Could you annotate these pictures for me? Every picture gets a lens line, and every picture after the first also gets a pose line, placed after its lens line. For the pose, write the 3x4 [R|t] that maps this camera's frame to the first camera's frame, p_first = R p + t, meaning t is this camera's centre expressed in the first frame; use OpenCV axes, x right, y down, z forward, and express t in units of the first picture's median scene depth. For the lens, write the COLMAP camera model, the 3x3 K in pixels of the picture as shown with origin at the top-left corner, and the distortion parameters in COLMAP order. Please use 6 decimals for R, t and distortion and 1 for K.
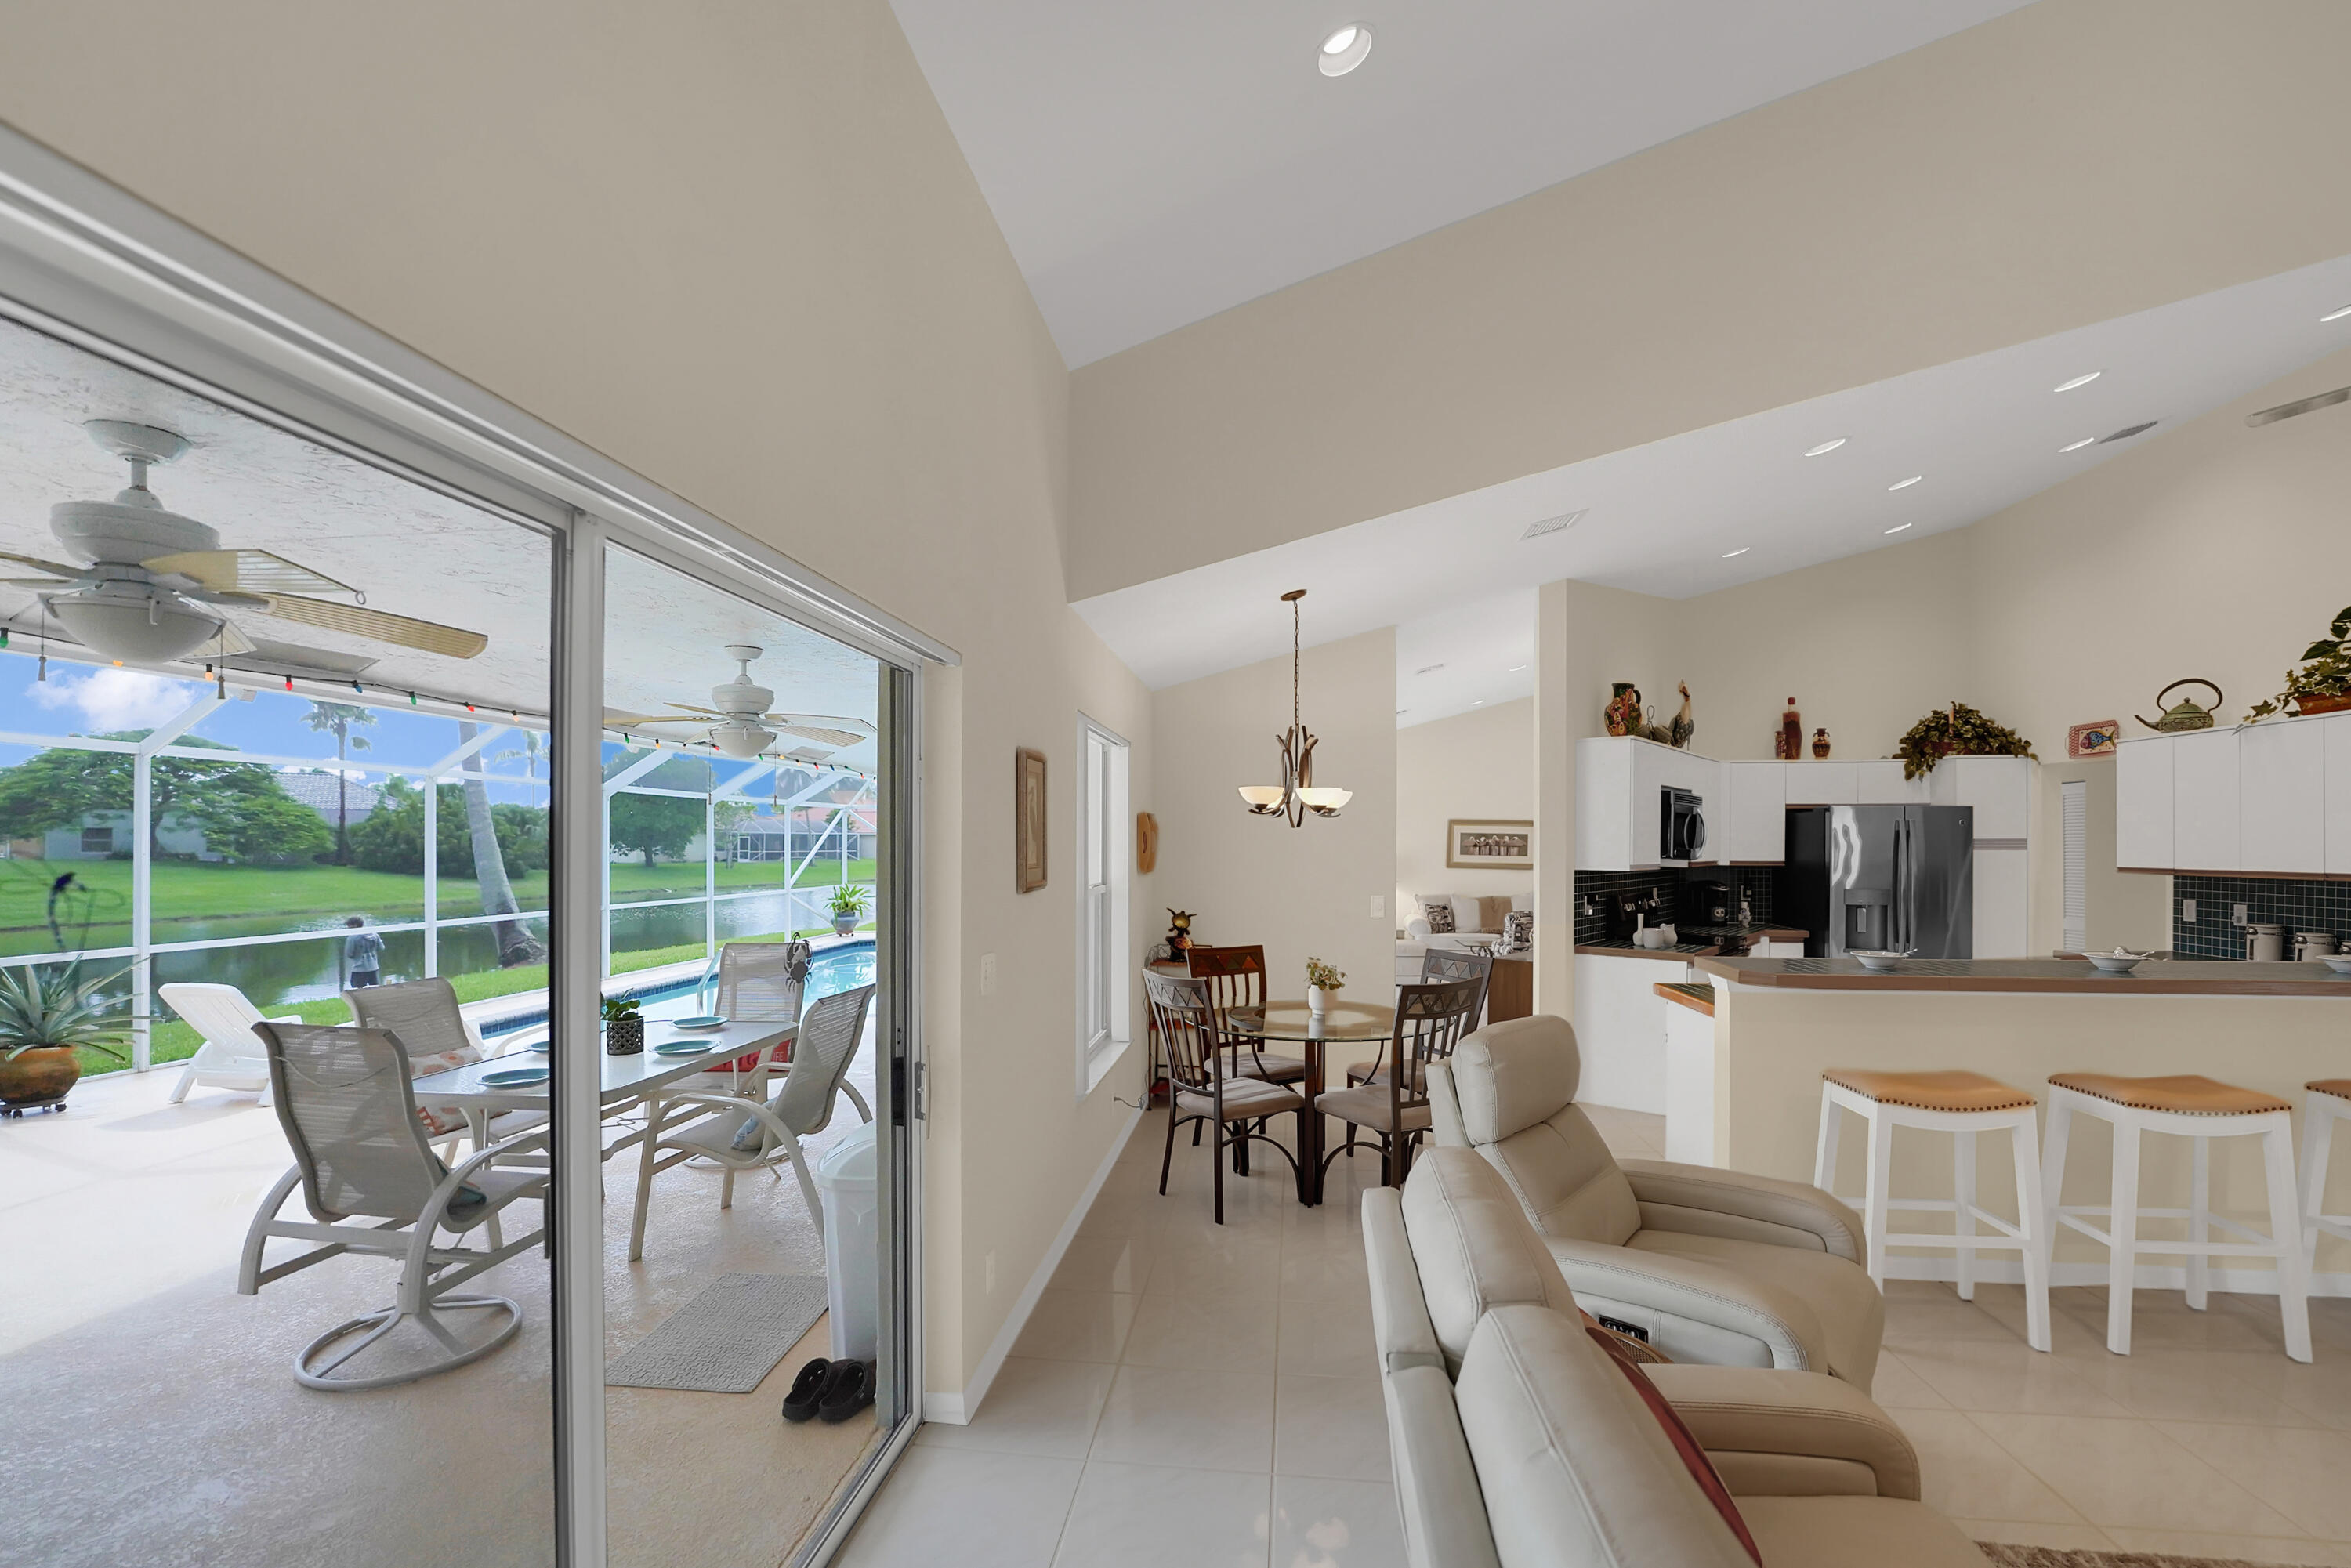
lens RADIAL K [[985.3, 0, 1164.1], [0, 985.3, 840.3], [0, 0, 1]] dist [-0.025965, 0.000035]
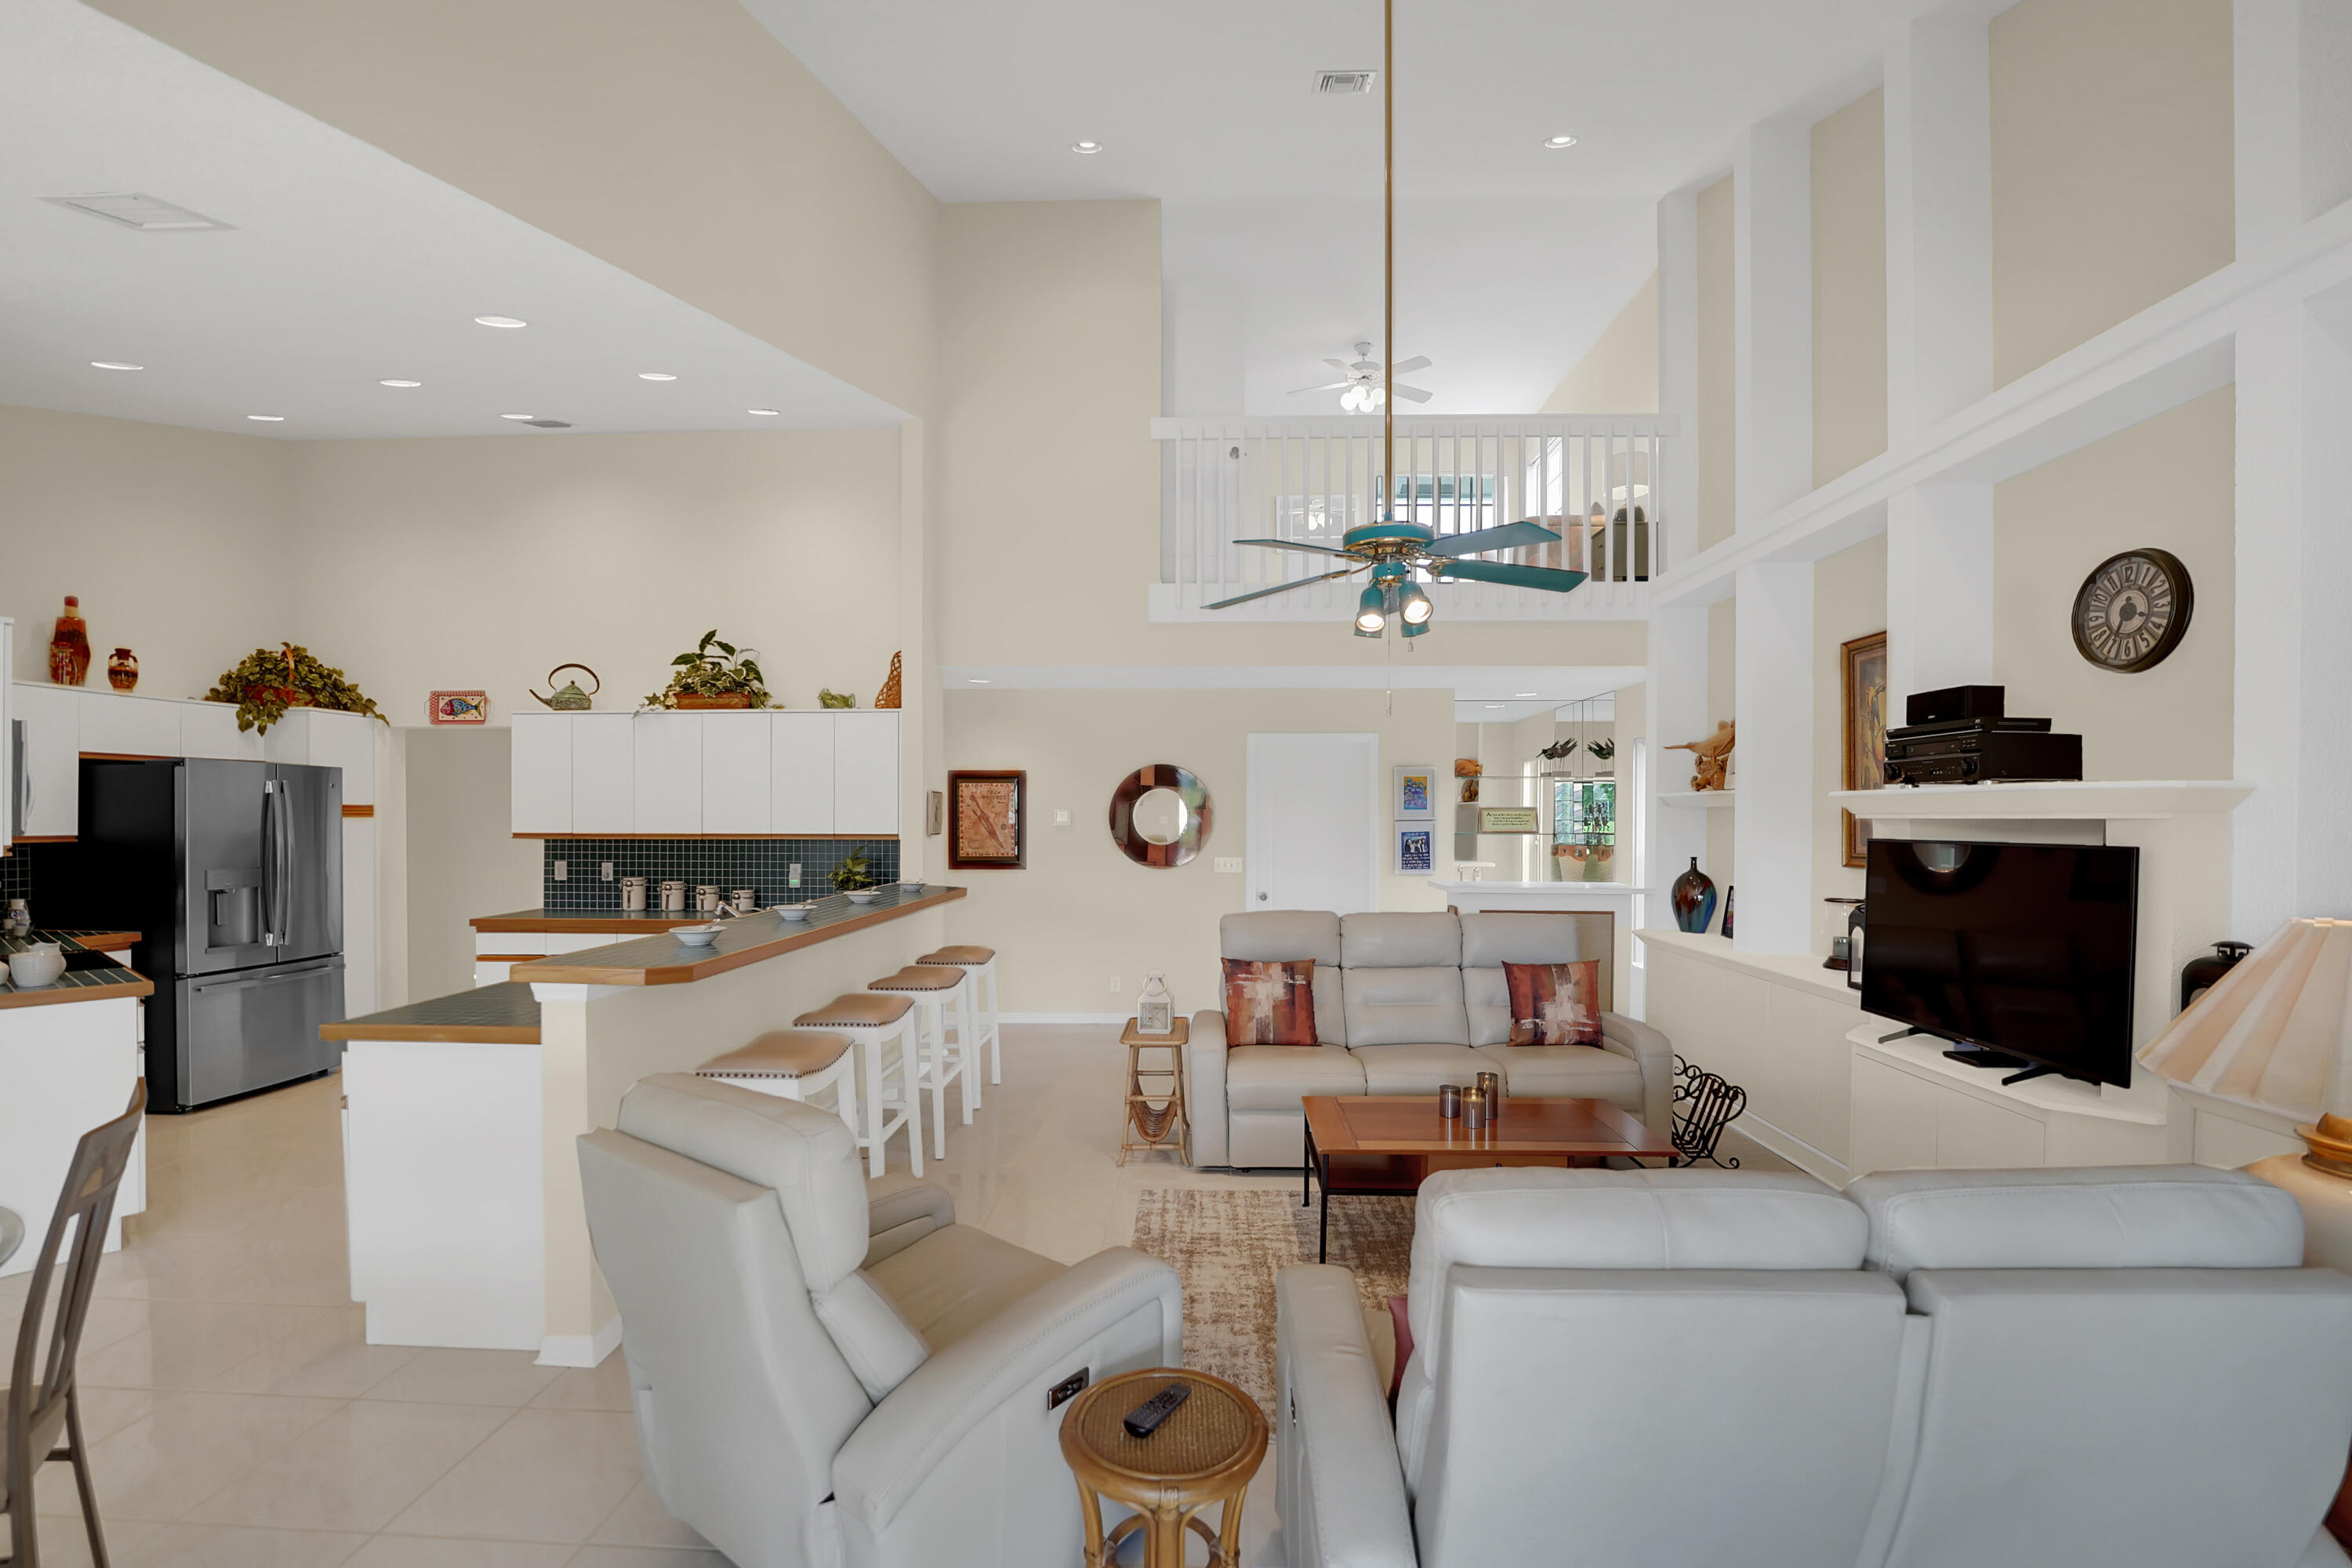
lens RADIAL K [[992.9, 0, 1188.3], [0, 992.9, 818.2], [0, 0, 1]] dist [-0.022325, 0.001432]
pose [[-0.097476, -0.005650, 0.995222, -0.139538], [-0.004765, 0.999975, 0.005210, 0.002626], [-0.995226, -0.004234, -0.097501, 0.367208]]
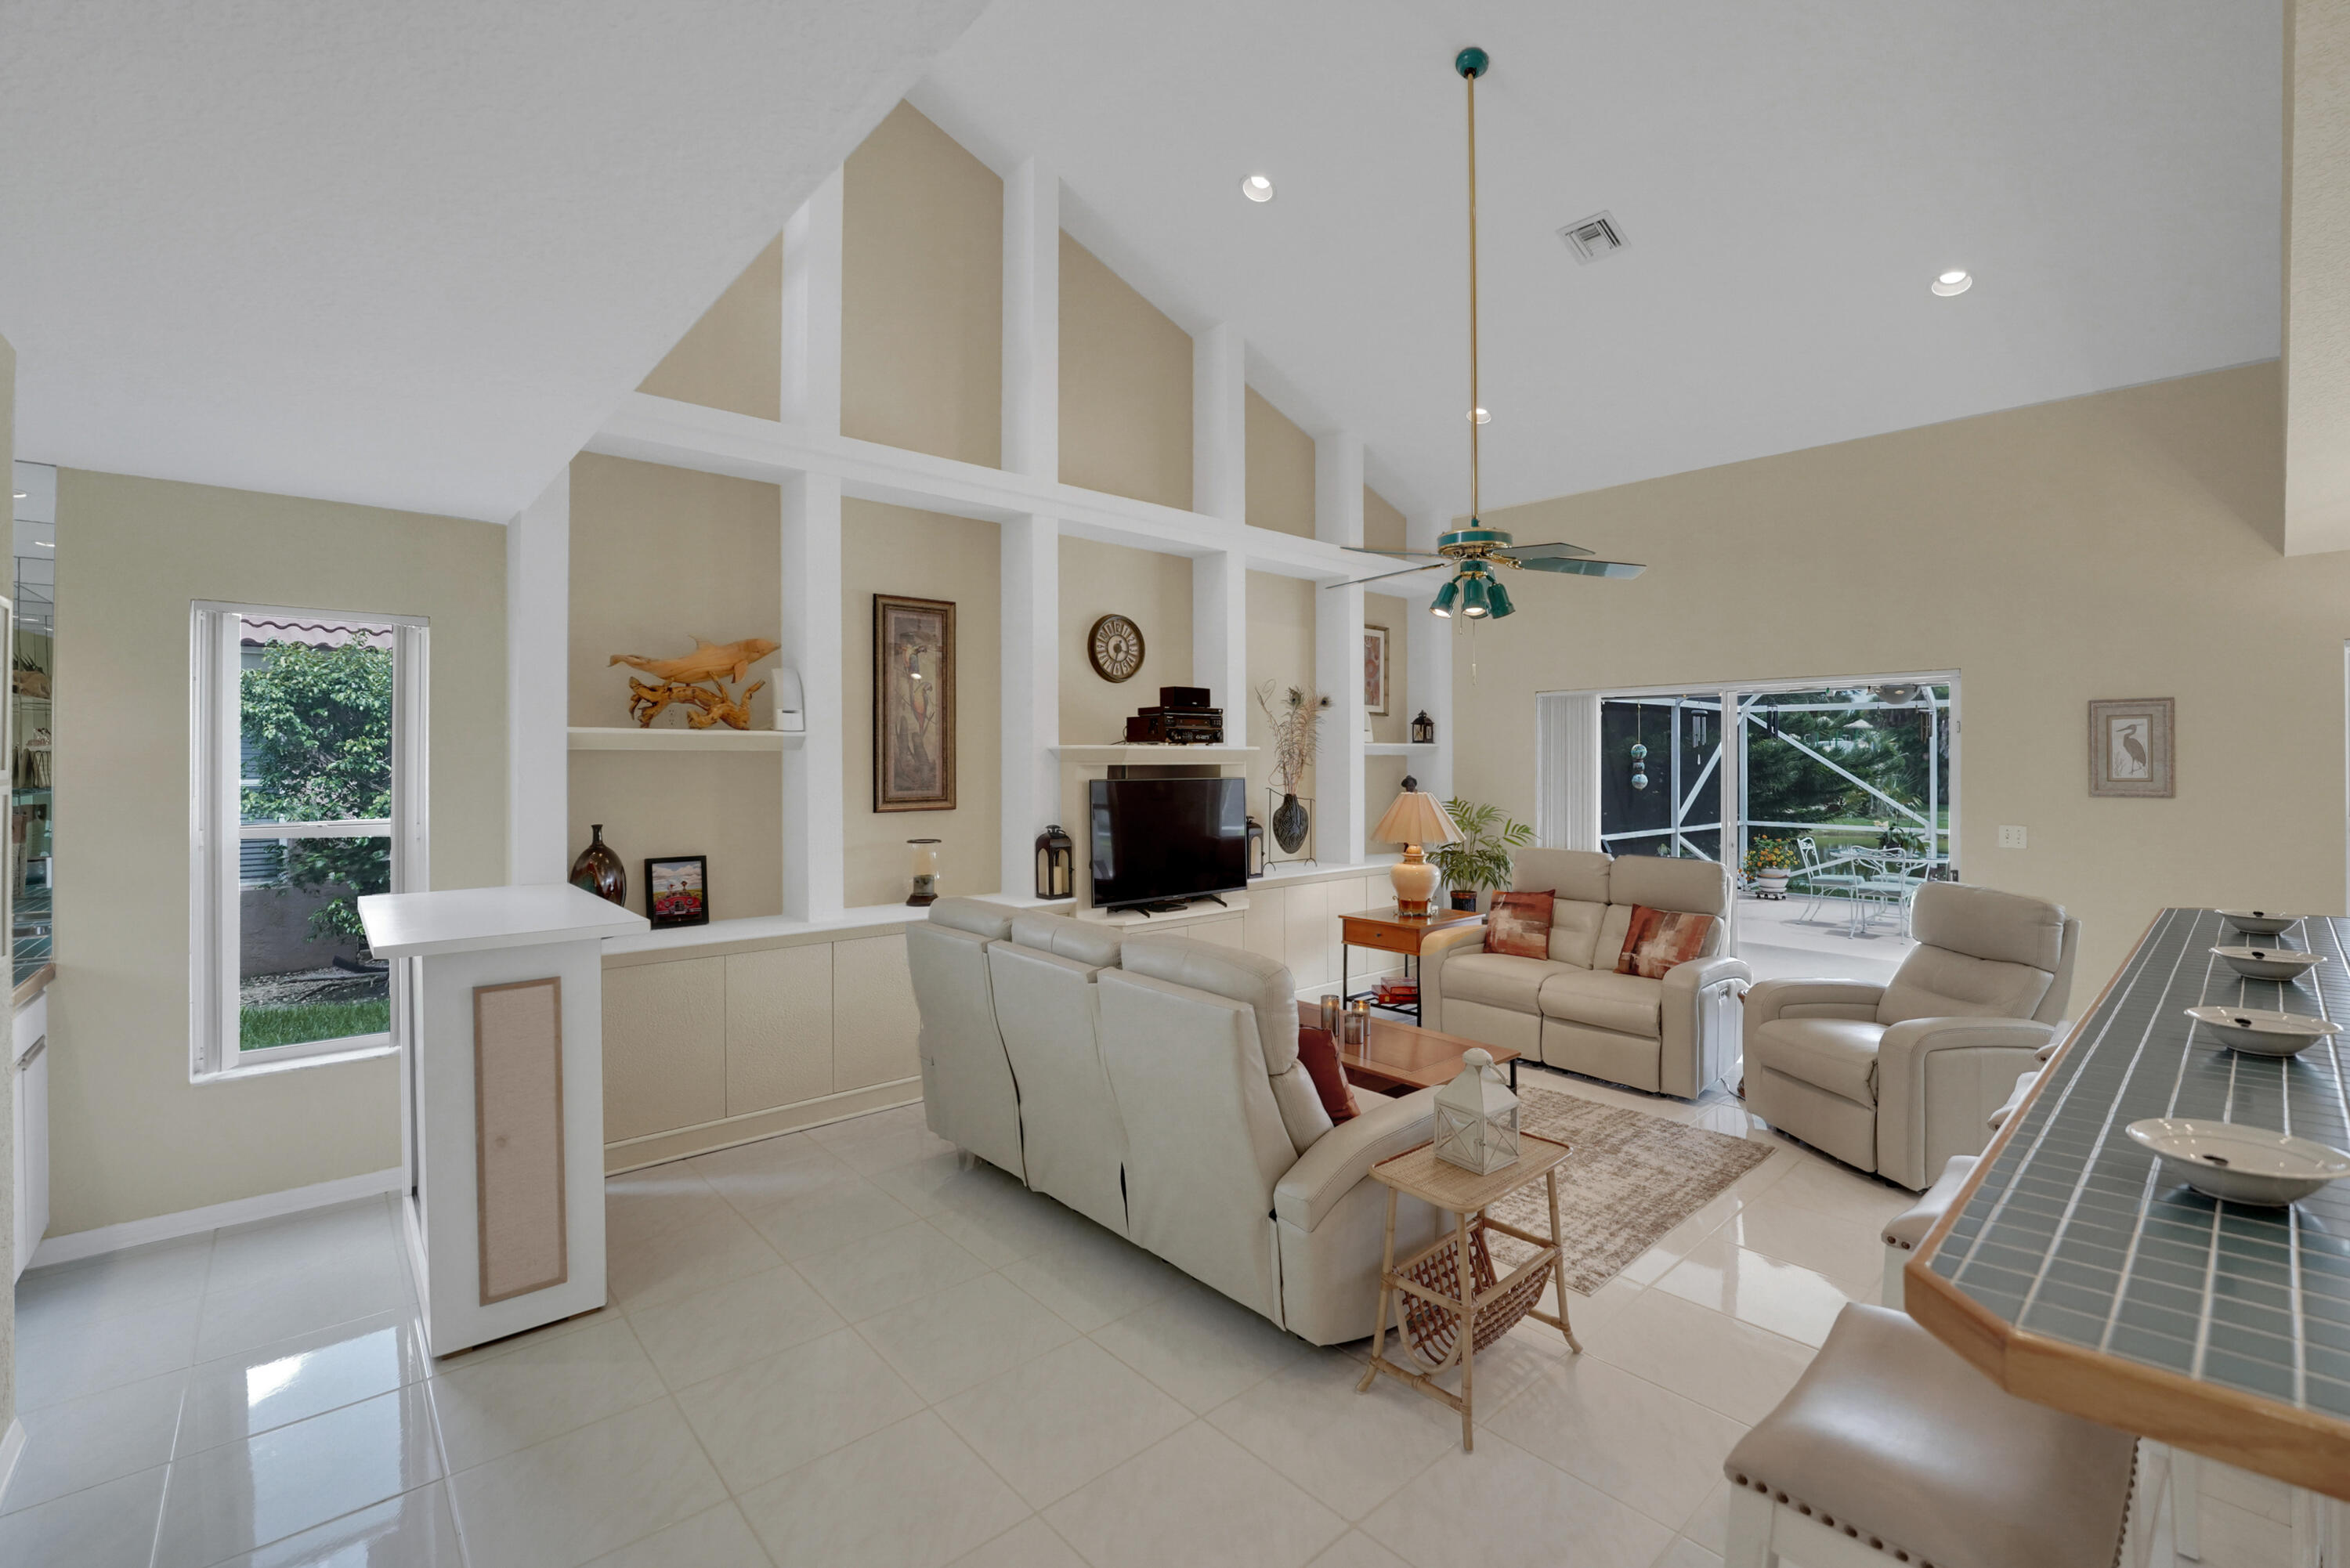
lens RADIAL K [[1009.9, 0, 1186.2], [0, 1009.9, 759.4], [0, 0, 1]] dist [-0.002252, -0.000048]
pose [[-0.648741, -0.003926, -0.760999, 1.077231], [-0.002140, 0.999992, -0.003335, 0.001751], [0.761006, -0.000535, -0.648744, 0.506683]]
